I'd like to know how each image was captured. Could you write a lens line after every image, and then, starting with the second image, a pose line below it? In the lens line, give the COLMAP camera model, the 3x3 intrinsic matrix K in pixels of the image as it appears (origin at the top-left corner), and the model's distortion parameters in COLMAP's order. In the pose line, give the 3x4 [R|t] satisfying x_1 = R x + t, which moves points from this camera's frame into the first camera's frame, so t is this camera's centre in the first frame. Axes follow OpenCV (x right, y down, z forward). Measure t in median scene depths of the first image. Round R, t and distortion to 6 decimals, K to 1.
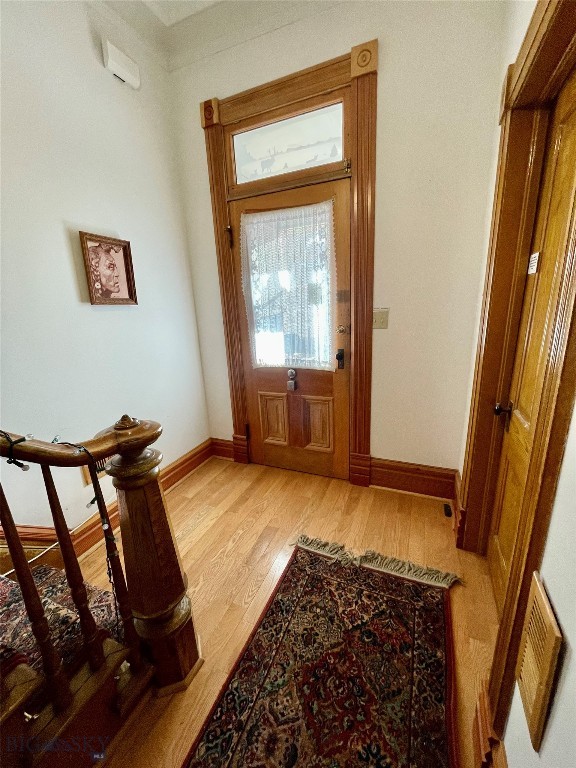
lens RADIAL K [[310.1, 0, 288.0], [0, 310.1, 384.0], [0, 0, 1]] dist [-0.001612, -0.000370]
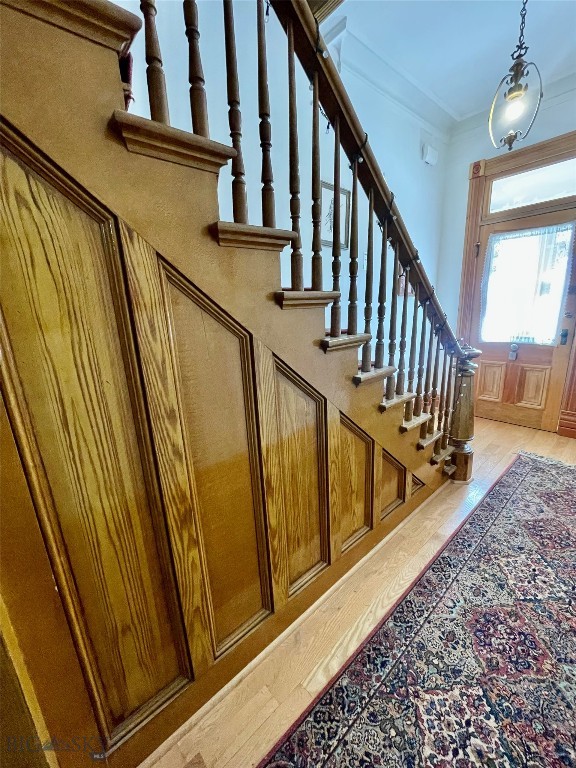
lens RADIAL K [[318.6, 0, 288.0], [0, 318.6, 384.0], [0, 0, 1]] dist [0.007655, 0.000183]
pose [[0.909463, 0.103310, -0.402746, -0.348446], [-0.104565, 0.994338, 0.018936, 0.234015], [0.402422, 0.024891, 0.915116, -0.771304]]
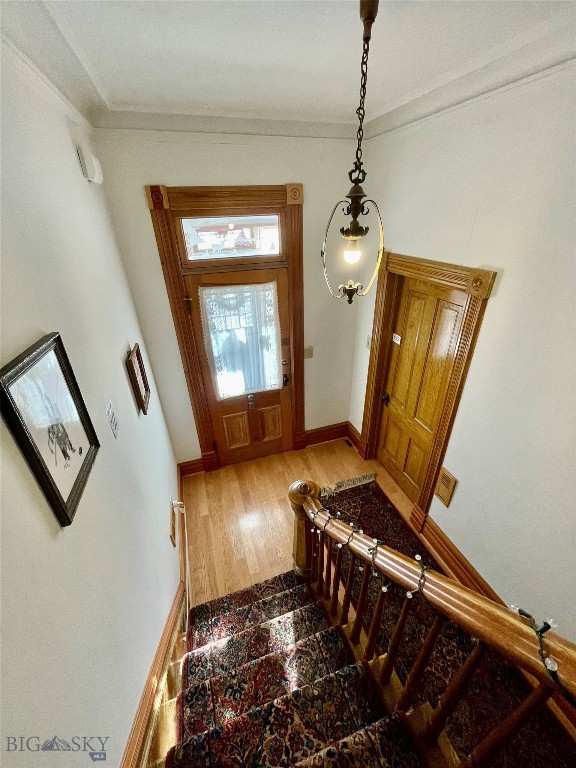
lens RADIAL K [[310.1, 0, 288.0], [0, 310.1, 384.0], [0, 0, 1]] dist [-0.001612, -0.000370]
pose [[0.750504, -0.302666, 0.587484, -0.733122], [0.166917, 0.946952, 0.274627, -0.493098], [-0.639439, -0.108048, 0.761212, -0.151696]]
